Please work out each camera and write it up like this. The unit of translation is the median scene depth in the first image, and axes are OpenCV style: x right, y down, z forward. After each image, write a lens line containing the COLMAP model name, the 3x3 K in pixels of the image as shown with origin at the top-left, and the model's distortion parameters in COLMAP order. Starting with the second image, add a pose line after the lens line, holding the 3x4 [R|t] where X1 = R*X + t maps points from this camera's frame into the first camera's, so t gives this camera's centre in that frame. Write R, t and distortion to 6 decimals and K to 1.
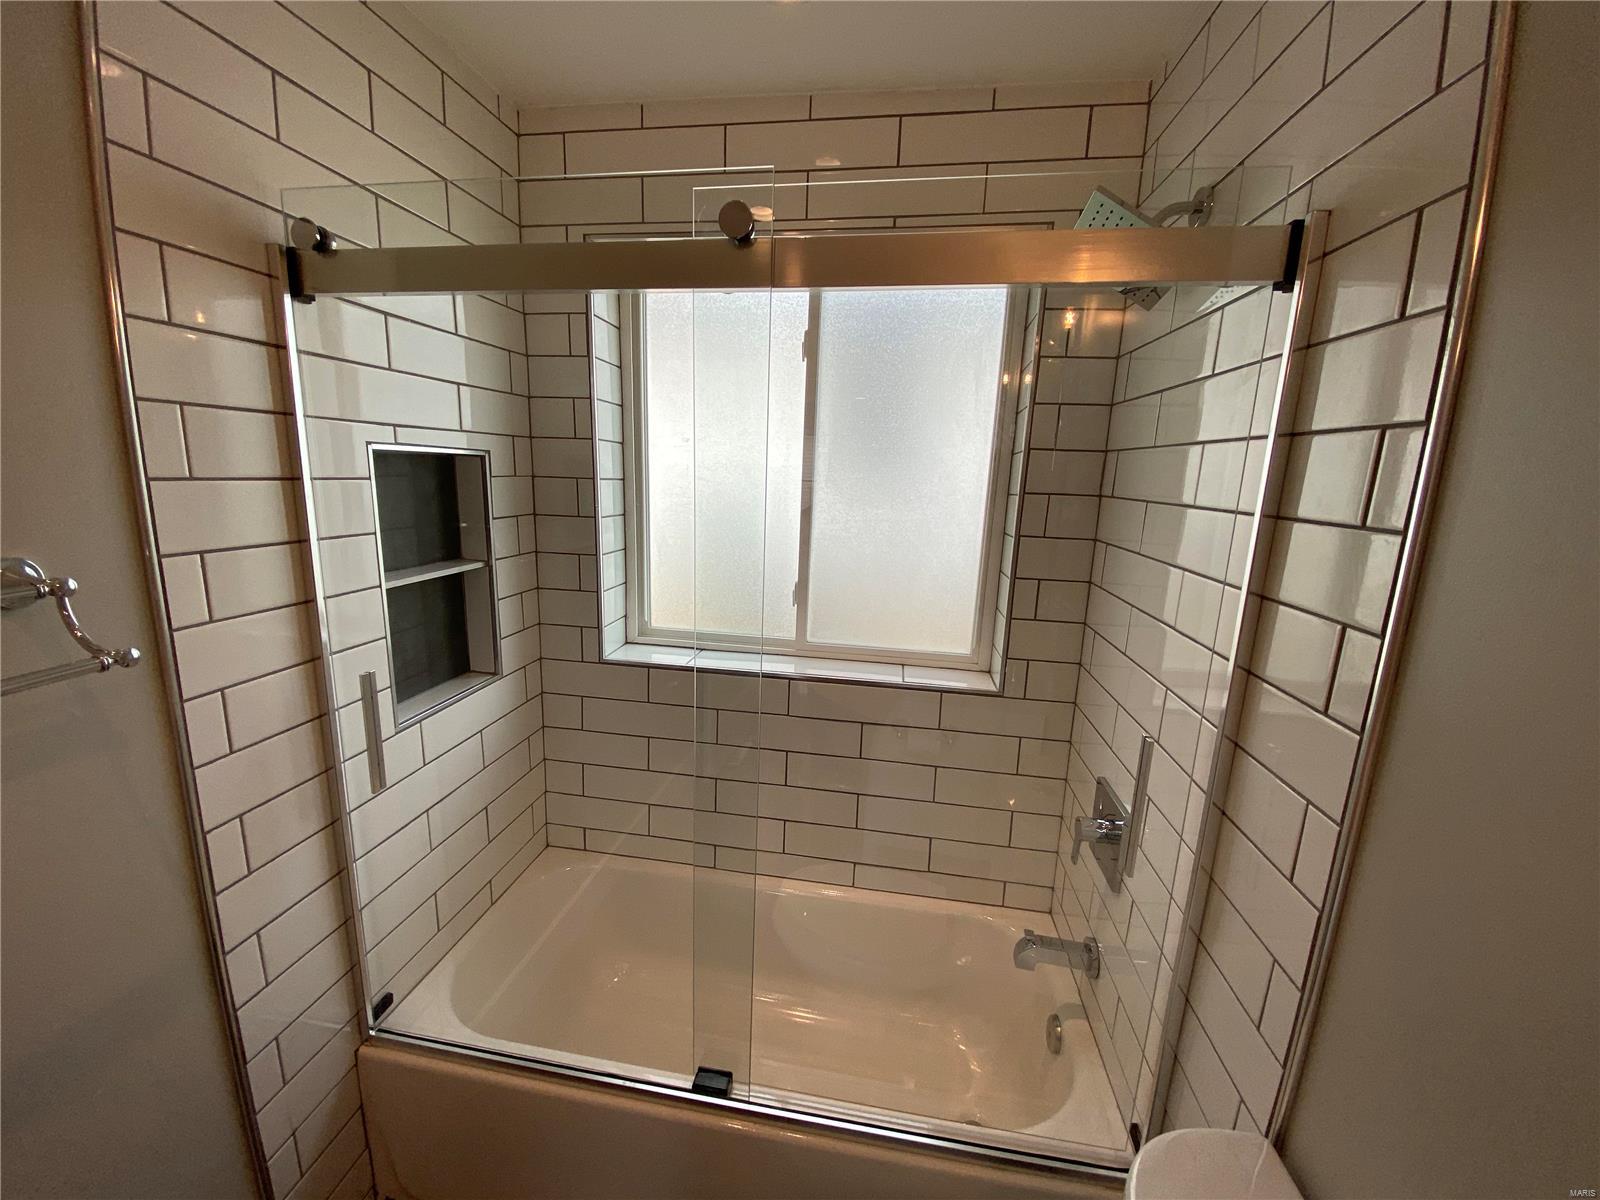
lens RADIAL K [[649.6, 0, 788.6], [0, 649.6, 604.1], [0, 0, 1]] dist [0.023110, -0.020792]
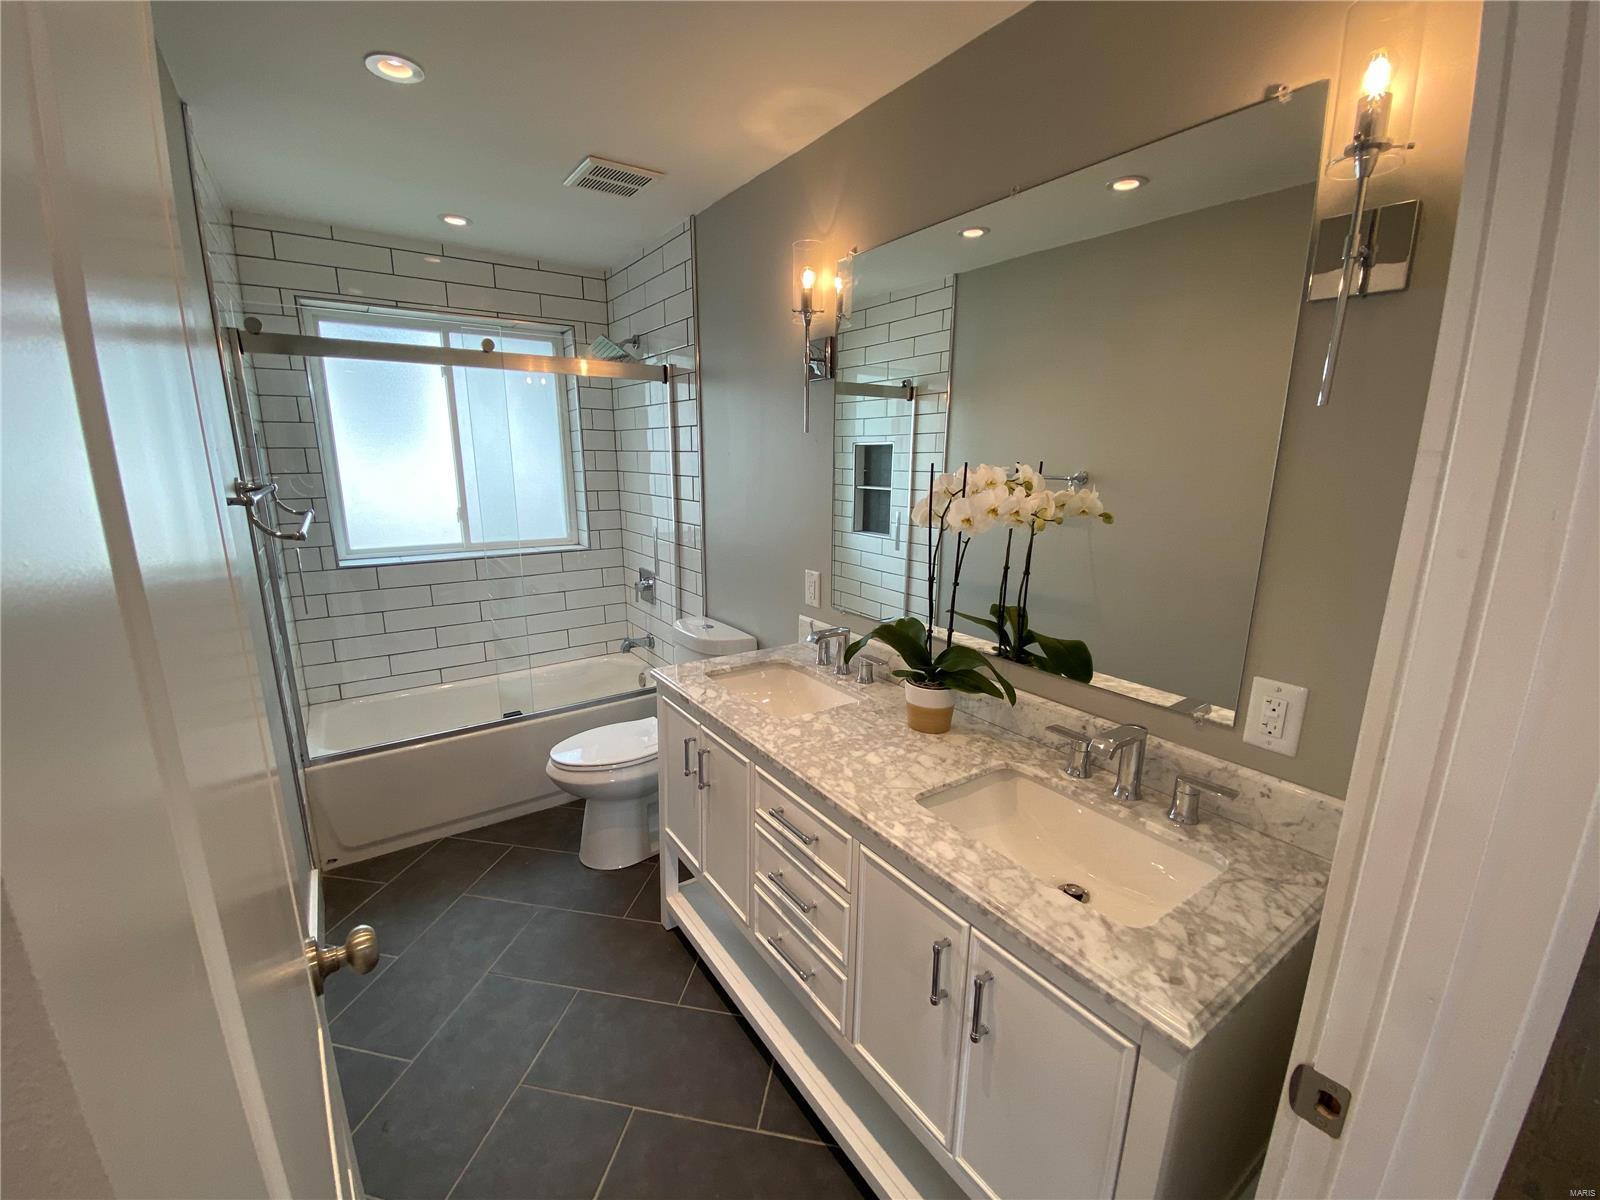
lens RADIAL K [[649.6, 0, 788.6], [0, 649.6, 604.1], [0, 0, 1]] dist [0.023110, -0.020792]
pose [[0.722088, -0.179061, 0.668226, -0.772918], [0.157886, 0.983085, 0.092821, 0.268054], [-0.673544, 0.038479, 0.738145, -1.171992]]
